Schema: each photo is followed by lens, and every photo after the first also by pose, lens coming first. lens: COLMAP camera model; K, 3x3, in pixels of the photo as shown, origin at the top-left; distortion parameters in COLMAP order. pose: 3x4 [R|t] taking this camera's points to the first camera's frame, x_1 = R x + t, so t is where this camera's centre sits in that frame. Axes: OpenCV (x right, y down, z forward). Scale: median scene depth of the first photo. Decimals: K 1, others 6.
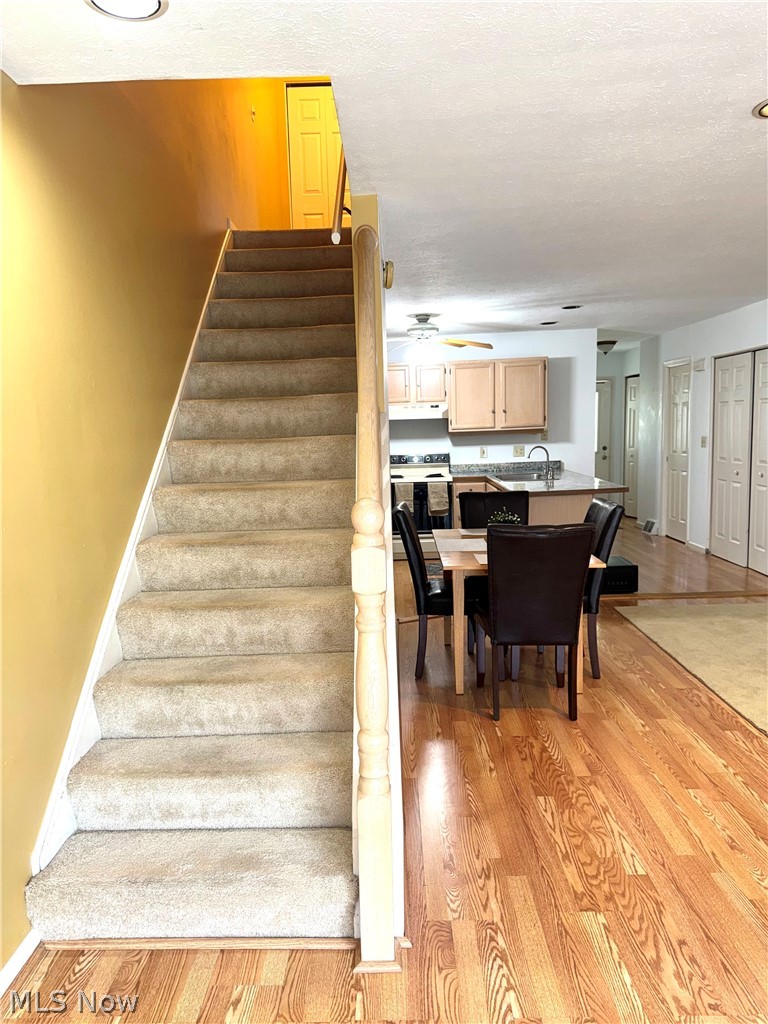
lens RADIAL K [[737.4, 0, 380.9], [0, 737.4, 514.0], [0, 0, 1]] dist [0.033667, -0.004843]
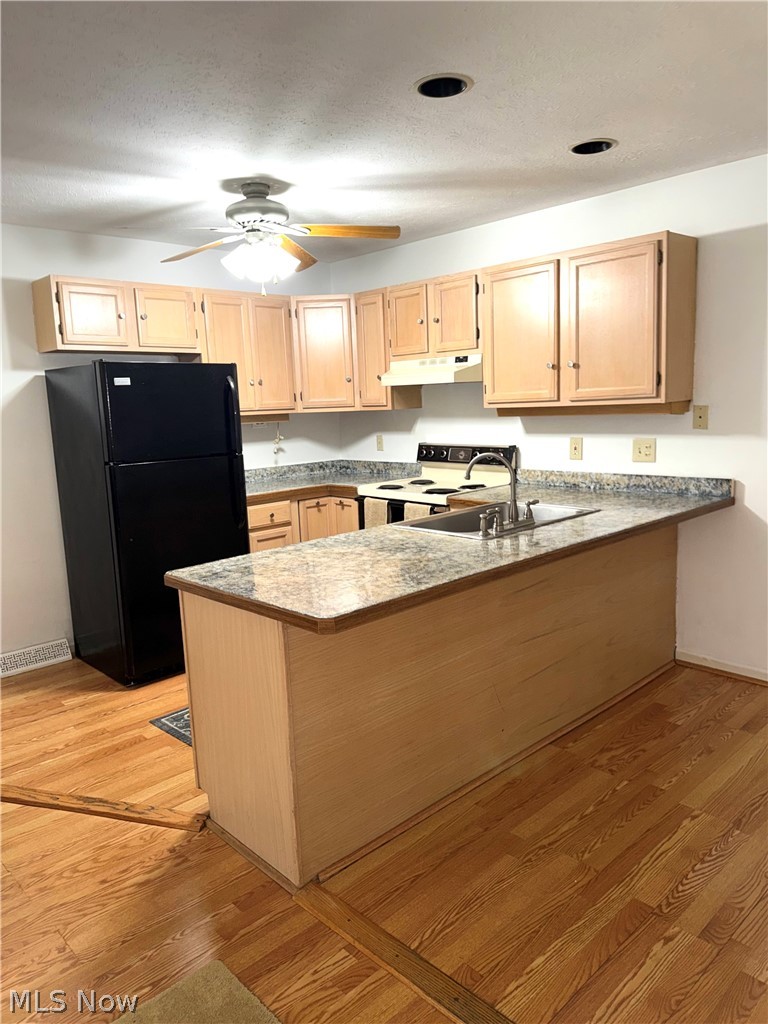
lens RADIAL K [[736.5, 0, 401.9], [0, 736.5, 513.9], [0, 0, 1]] dist [0.098668, -0.122544]
pose [[0.710571, 0.117230, -0.693791, 0.424233], [-0.066840, 0.992810, 0.099299, -0.085065], [0.700444, -0.024186, 0.713298, 0.585733]]
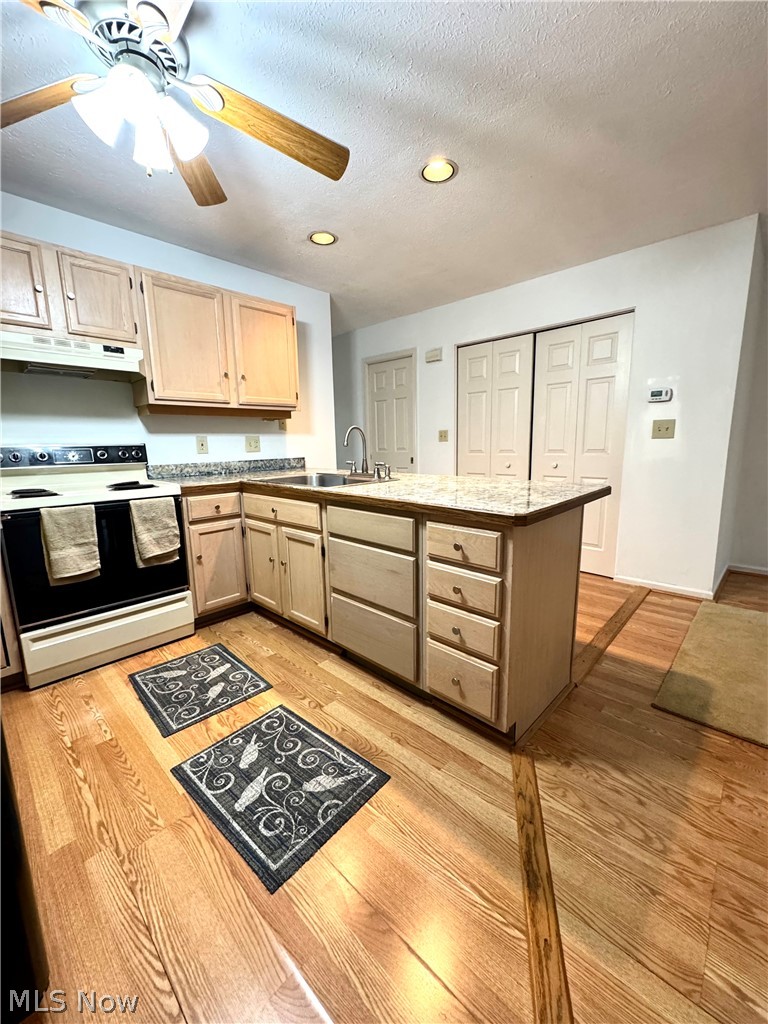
lens RADIAL K [[405.3, 0, 388.8], [0, 405.3, 509.2], [0, 0, 1]] dist [-0.000798, -0.000222]
pose [[0.670802, -0.101663, 0.734635, -0.016207], [0.083706, 0.994609, 0.061208, -0.037716], [-0.736897, 0.020435, 0.675696, 0.673254]]
